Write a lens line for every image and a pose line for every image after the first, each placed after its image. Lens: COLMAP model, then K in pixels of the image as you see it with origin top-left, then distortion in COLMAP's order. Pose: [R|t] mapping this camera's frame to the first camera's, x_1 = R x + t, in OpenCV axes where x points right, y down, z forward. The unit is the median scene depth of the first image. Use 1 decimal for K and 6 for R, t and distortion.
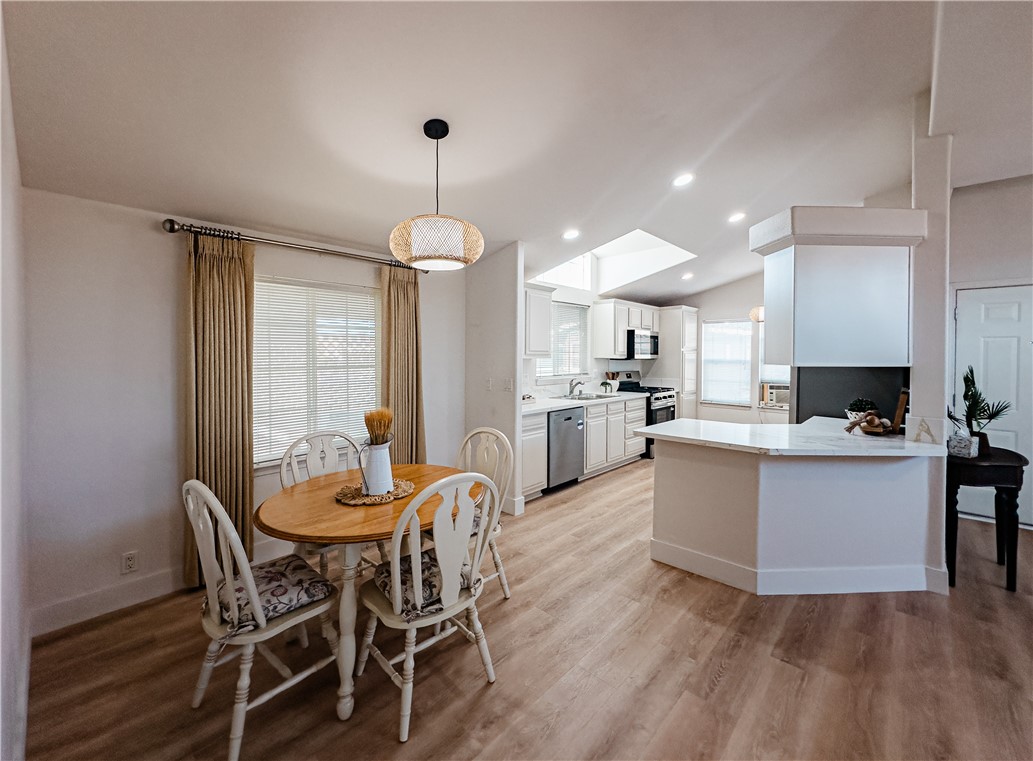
lens RADIAL K [[428.4, 0, 530.6], [0, 428.4, 359.7], [0, 0, 1]] dist [-0.001267, -0.000250]
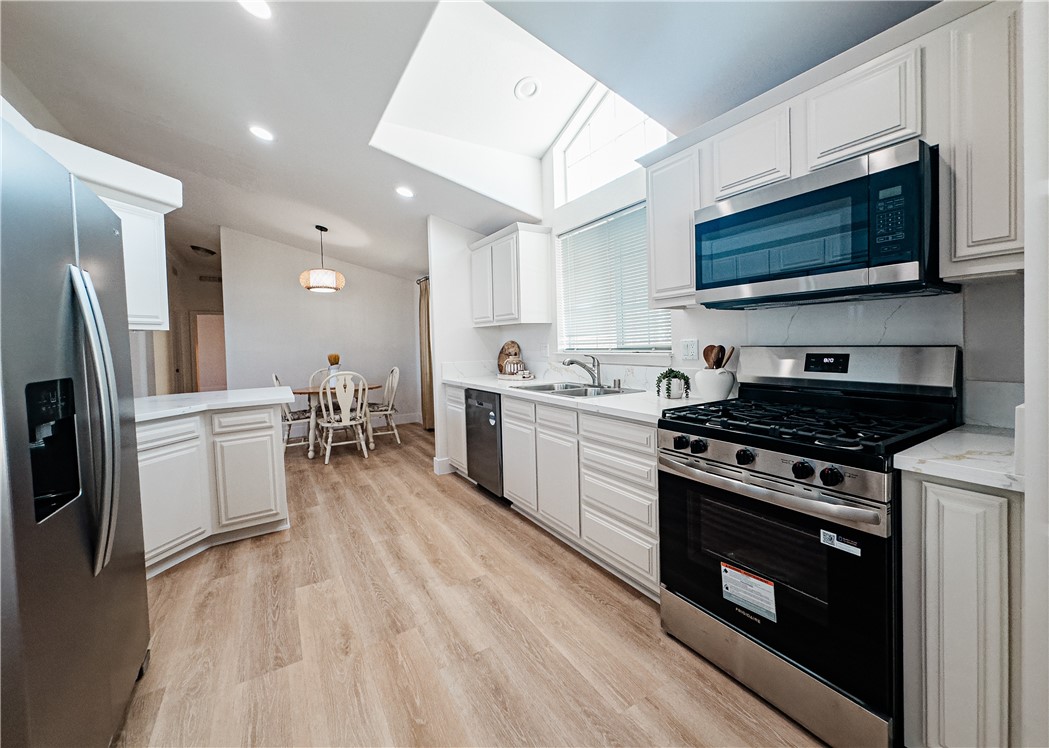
lens RADIAL K [[416.6, 0, 521.1], [0, 416.6, 351.0], [0, 0, 1]] dist [-0.000568, 0.000051]
pose [[-0.291931, 0.024479, -0.956126, 0.839476], [0.016227, 0.999655, 0.020639, 0.034802], [0.956302, -0.009489, -0.292227, 1.410142]]
